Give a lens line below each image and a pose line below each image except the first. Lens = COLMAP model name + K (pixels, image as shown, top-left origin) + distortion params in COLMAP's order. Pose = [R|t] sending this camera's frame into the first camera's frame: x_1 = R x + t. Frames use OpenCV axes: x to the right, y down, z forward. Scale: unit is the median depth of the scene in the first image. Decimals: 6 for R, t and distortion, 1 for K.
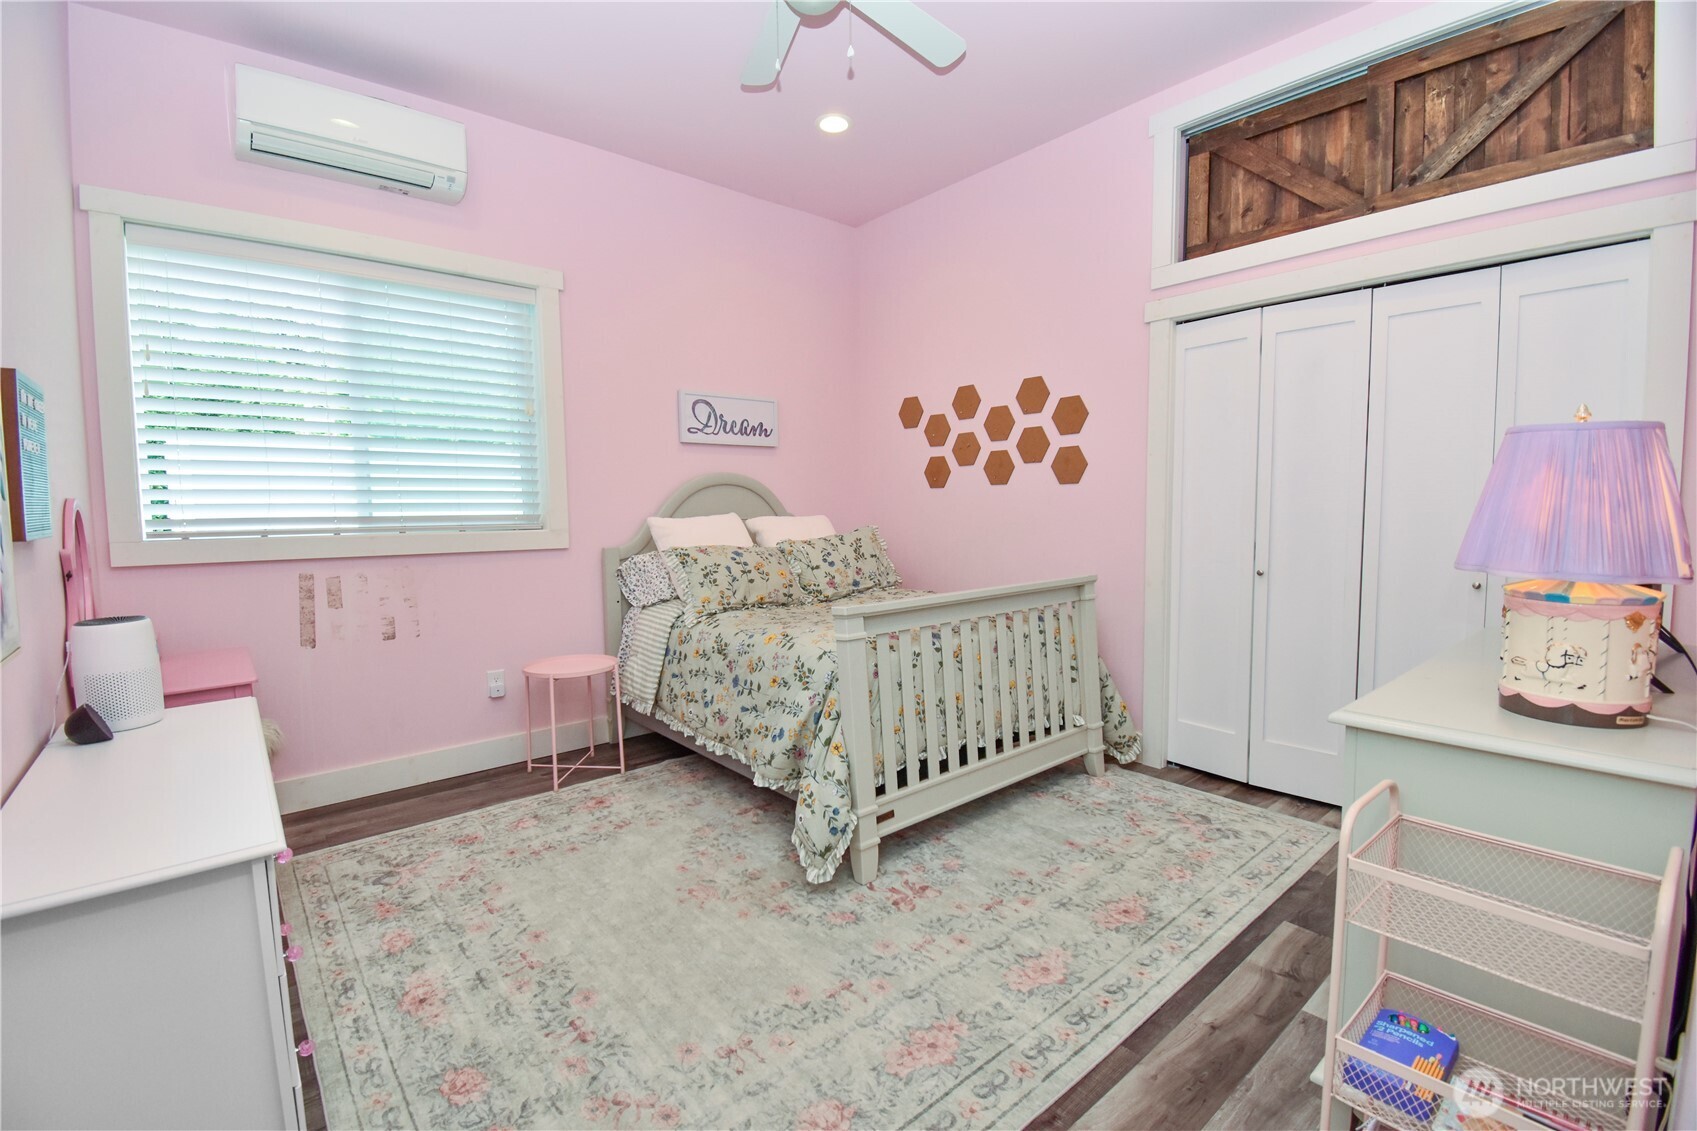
lens RADIAL K [[746.8, 0, 851.3], [0, 746.8, 565.2], [0, 0, 1]] dist [0.020102, -0.027865]
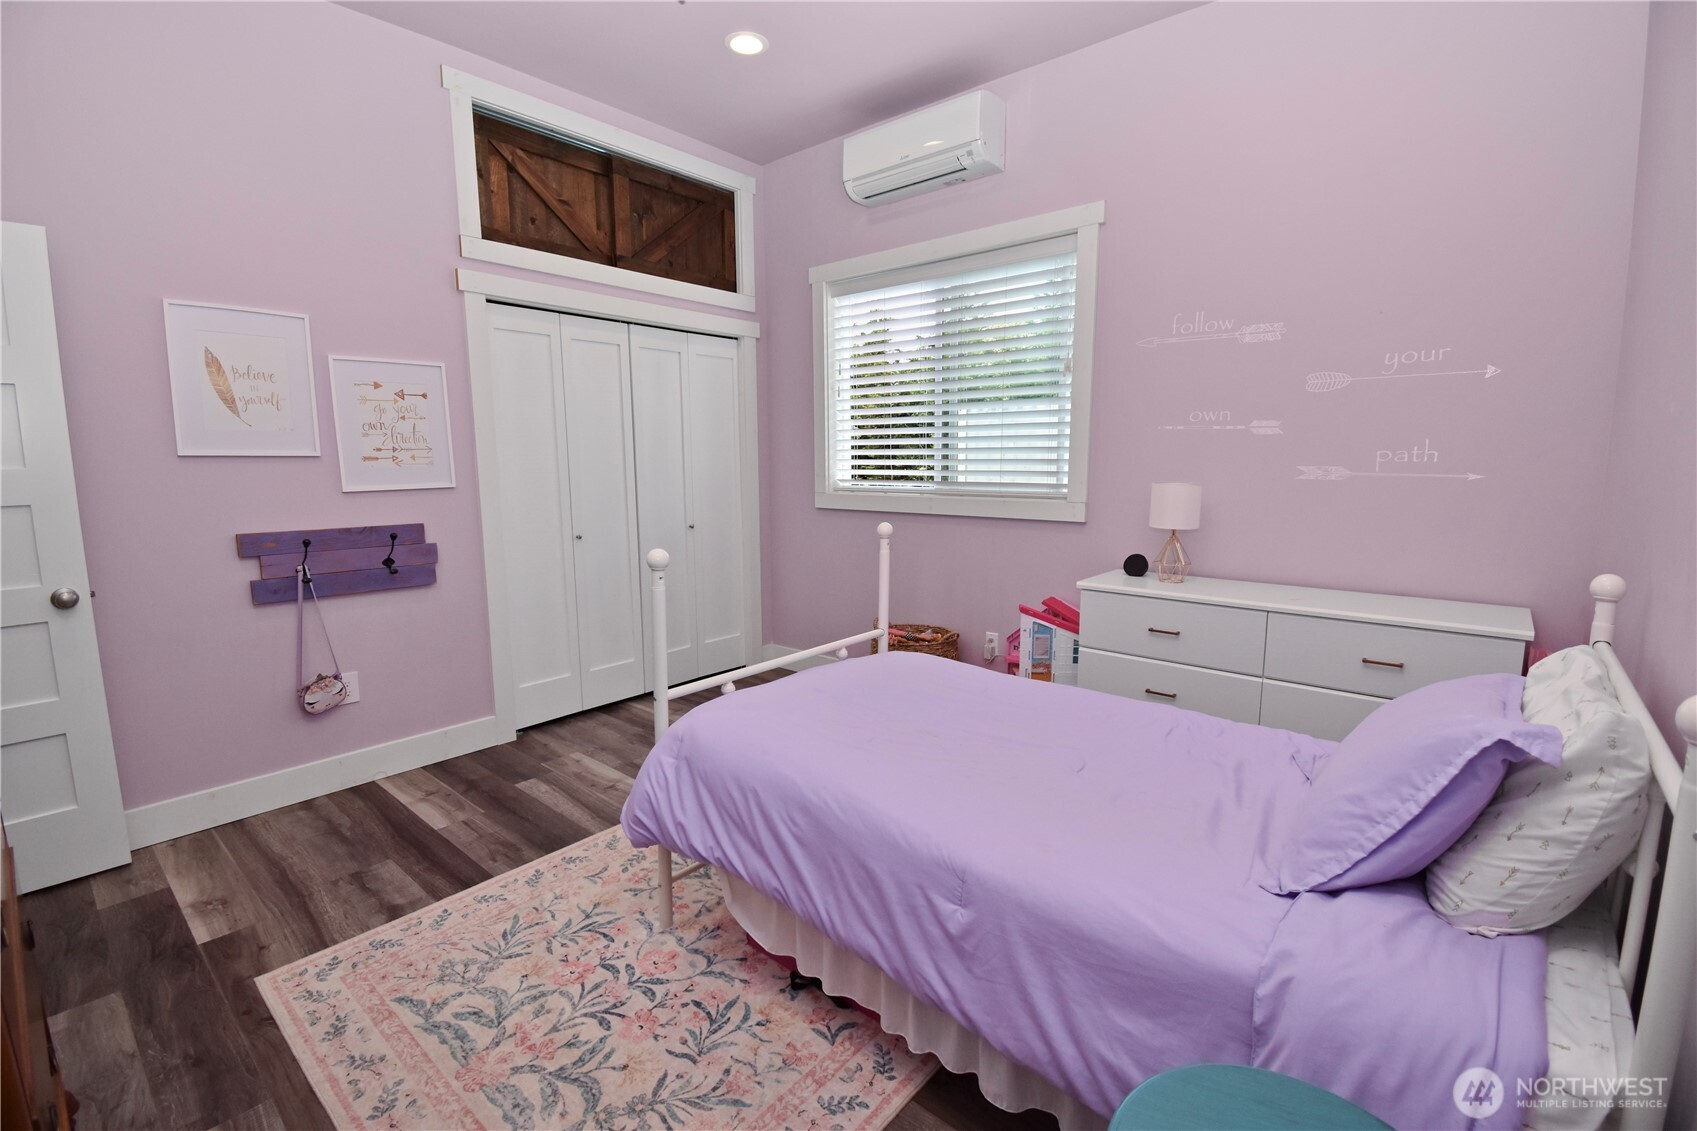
lens RADIAL K [[746.8, 0, 851.3], [0, 746.8, 565.2], [0, 0, 1]] dist [0.020102, -0.027865]
pose [[-0.142771, -0.112626, 0.983327, -0.687414], [0.088994, 0.988020, 0.126085, -0.058258], [-0.985747, 0.105512, -0.131038, 0.713456]]
